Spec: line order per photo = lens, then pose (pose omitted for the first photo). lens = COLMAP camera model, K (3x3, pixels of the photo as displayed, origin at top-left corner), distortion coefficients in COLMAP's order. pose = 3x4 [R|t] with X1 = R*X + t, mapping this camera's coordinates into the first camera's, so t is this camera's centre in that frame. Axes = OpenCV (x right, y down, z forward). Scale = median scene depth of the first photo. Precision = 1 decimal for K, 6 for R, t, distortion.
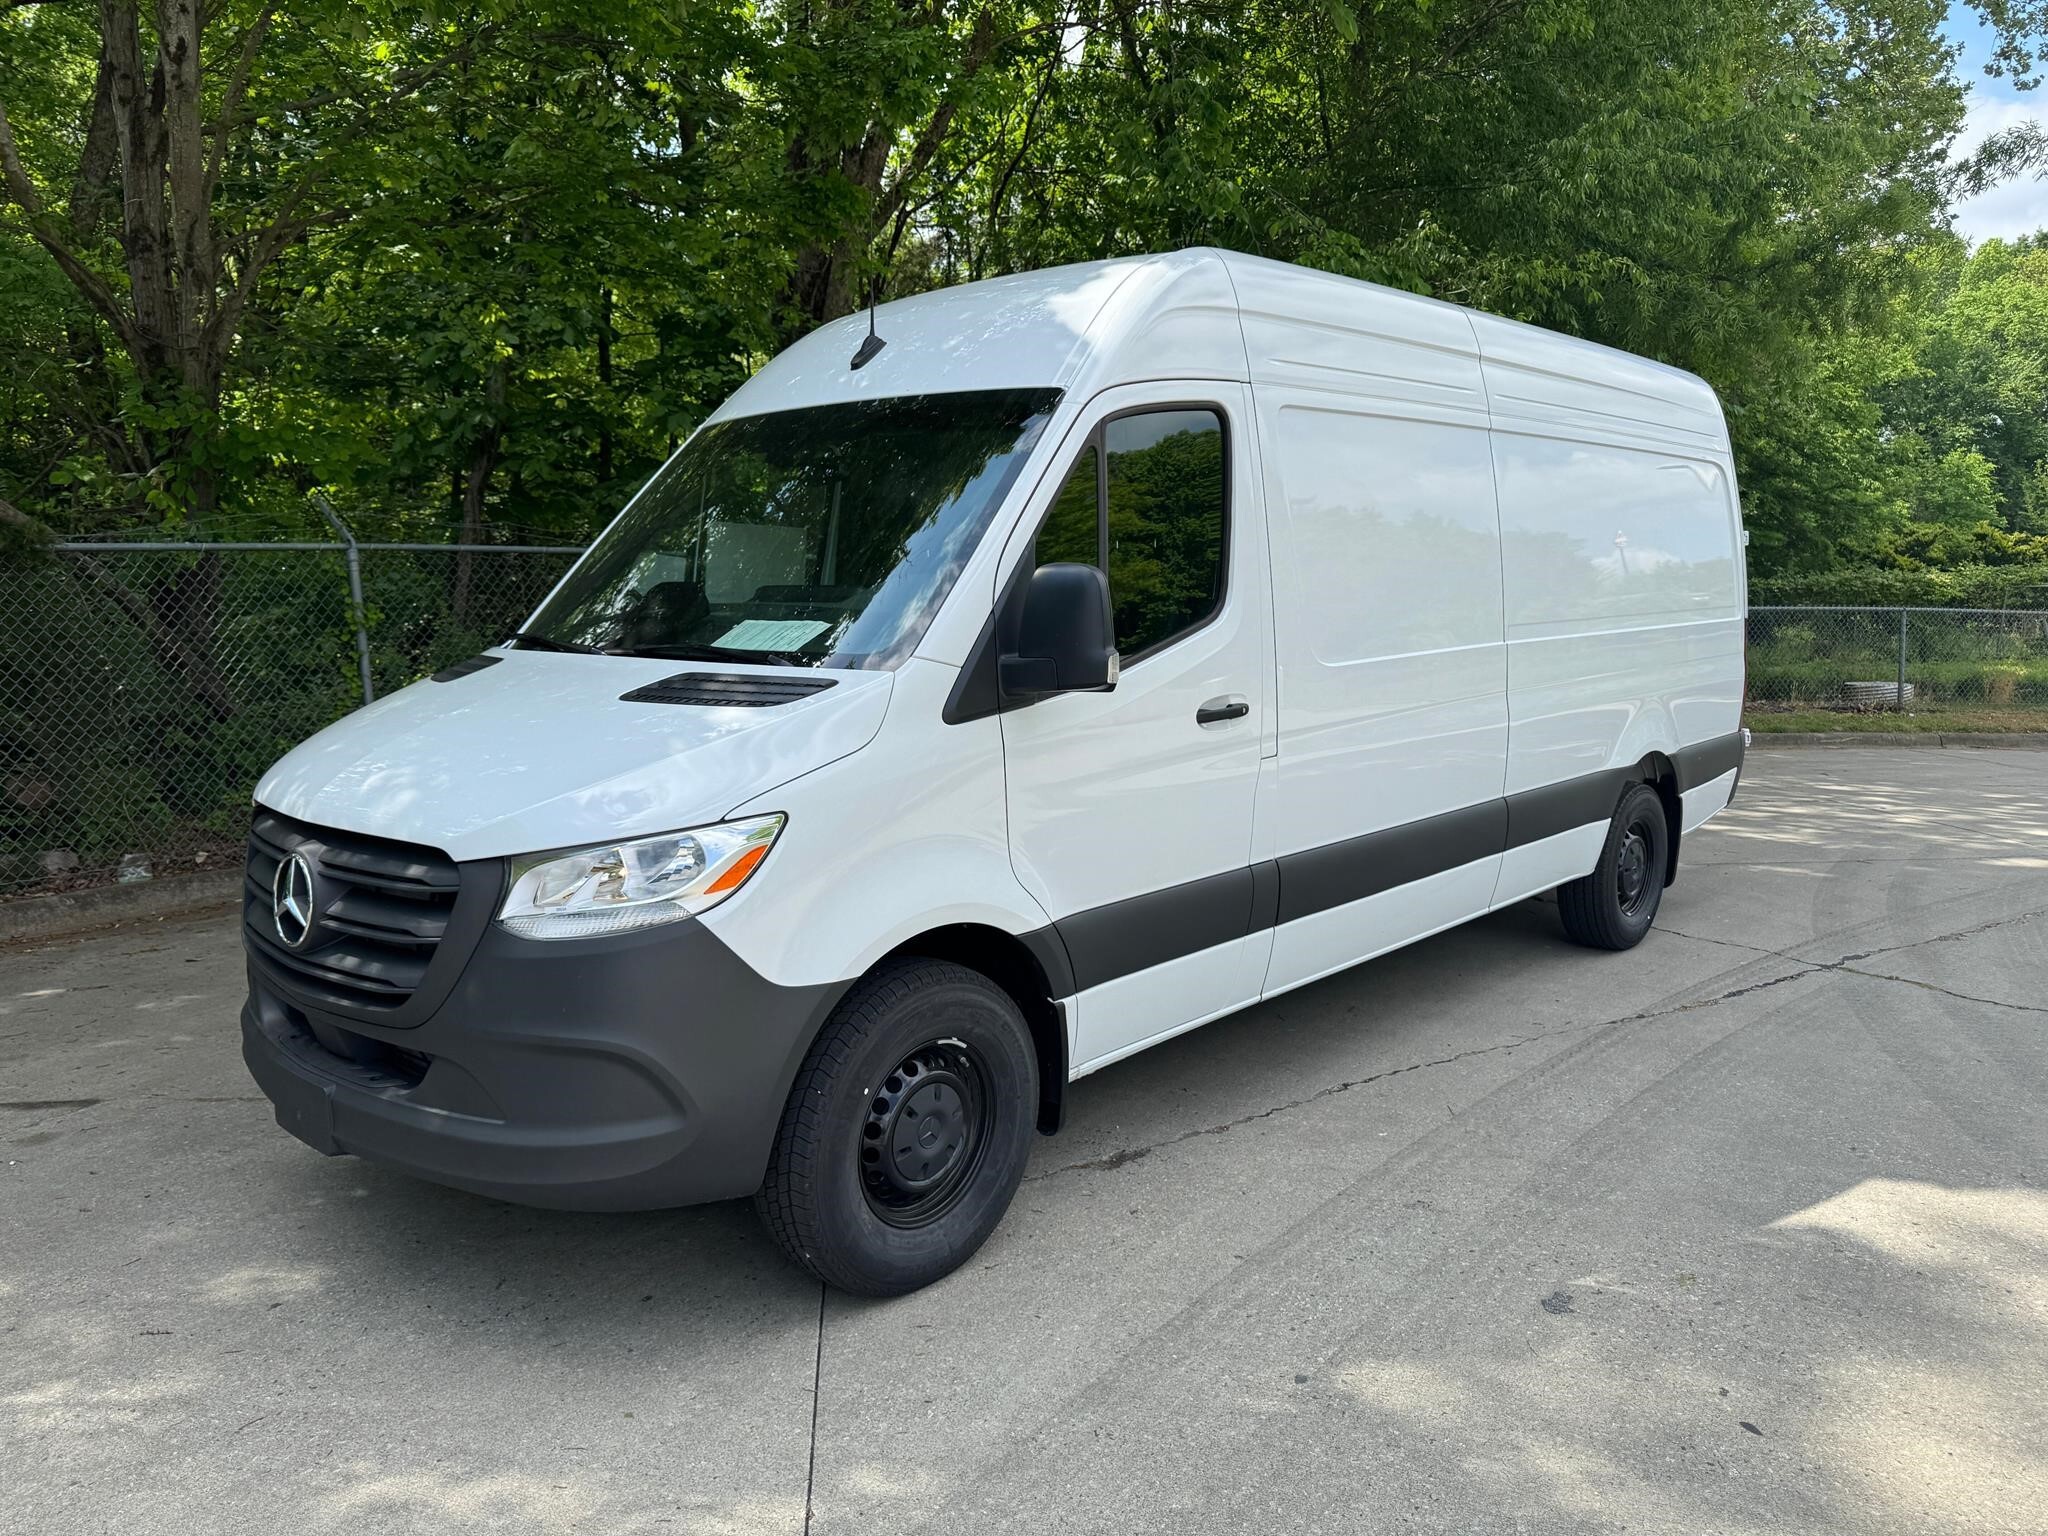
lens RADIAL K [[1601.0, 0, 1039.8], [0, 1601.0, 739.7], [0, 0, 1]] dist [0.003625, -0.031489]
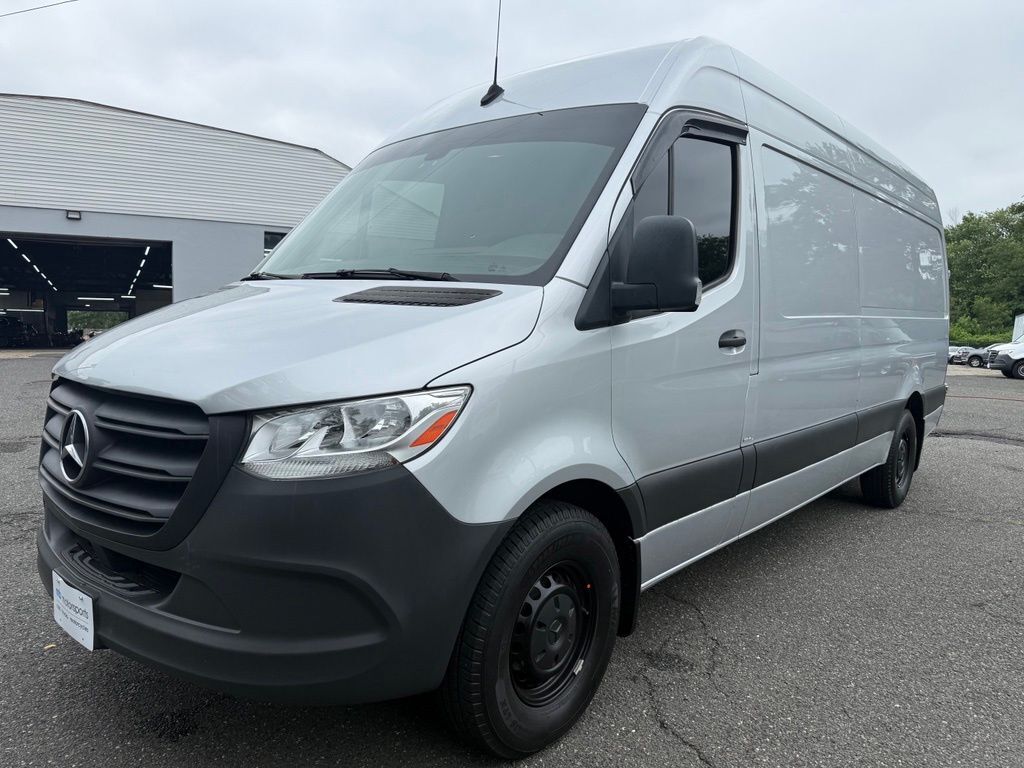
lens RADIAL K [[800.5, 0, 517.8], [0, 800.5, 370.0], [0, 0, 1]] dist [0.003625, -0.031489]
pose [[0.998831, 0.028904, 0.038748, -0.127360], [-0.027578, 0.999030, -0.034319, 0.047135], [-0.039703, 0.033211, 0.998659, 0.318005]]
